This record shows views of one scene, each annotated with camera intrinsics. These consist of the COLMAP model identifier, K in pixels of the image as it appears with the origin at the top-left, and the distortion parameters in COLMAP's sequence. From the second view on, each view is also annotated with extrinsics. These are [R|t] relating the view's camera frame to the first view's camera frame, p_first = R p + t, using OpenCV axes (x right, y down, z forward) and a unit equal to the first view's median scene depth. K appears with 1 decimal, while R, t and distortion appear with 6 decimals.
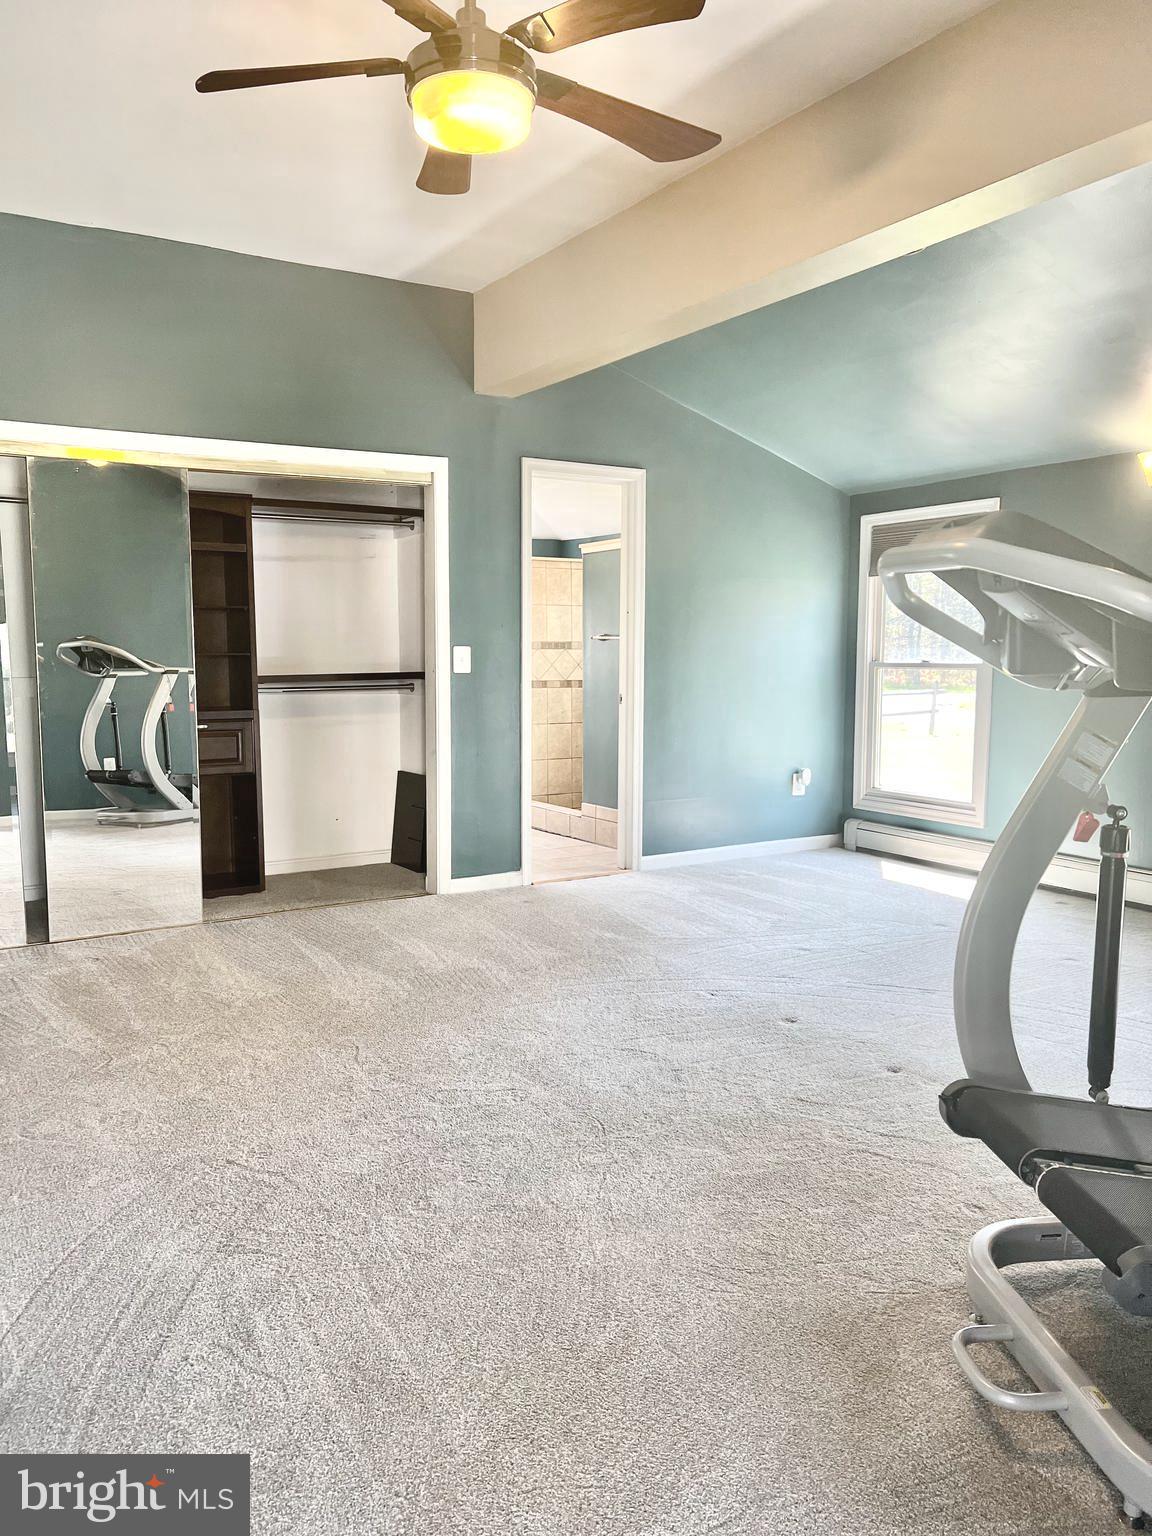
lens RADIAL K [[1160.0, 0, 576.0], [0, 1160.0, 768.0], [0, 0, 1]] dist [0.147193, -0.000614]
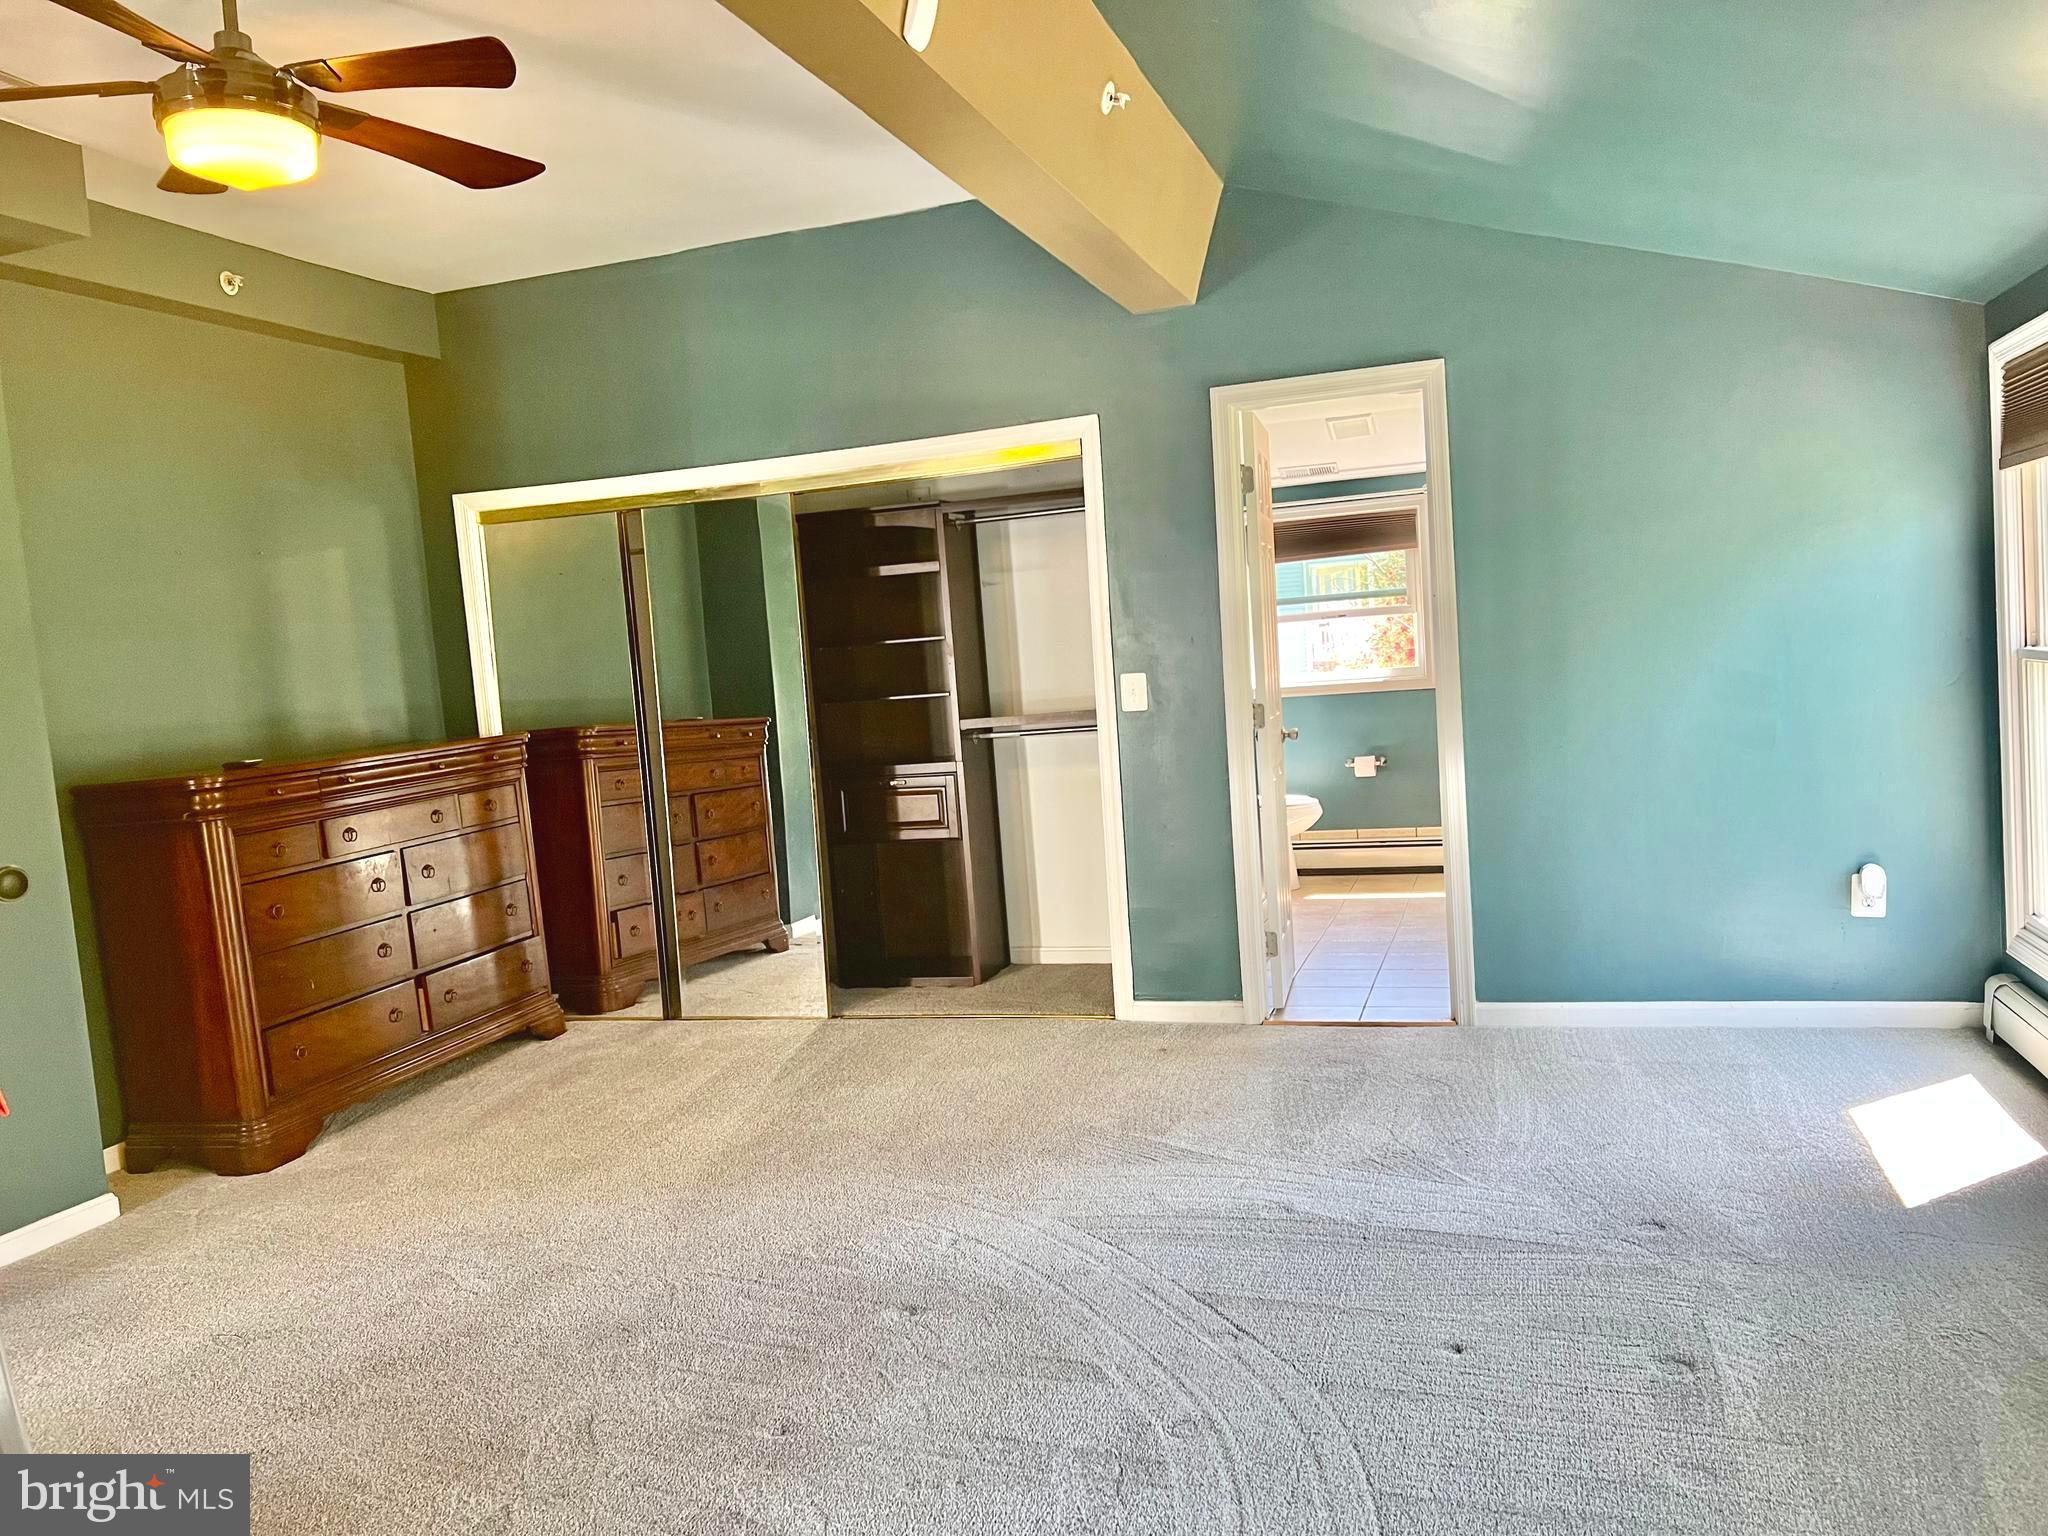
lens RADIAL K [[1579.8, 0, 1024.0], [0, 1579.8, 768.0], [0, 0, 1]] dist [0.060744, 0.000785]
pose [[0.647393, 0.015135, -0.762006, 0.587022], [-0.000778, 0.999815, 0.019198, -0.065377], [0.762156, -0.011836, 0.647286, 0.329678]]
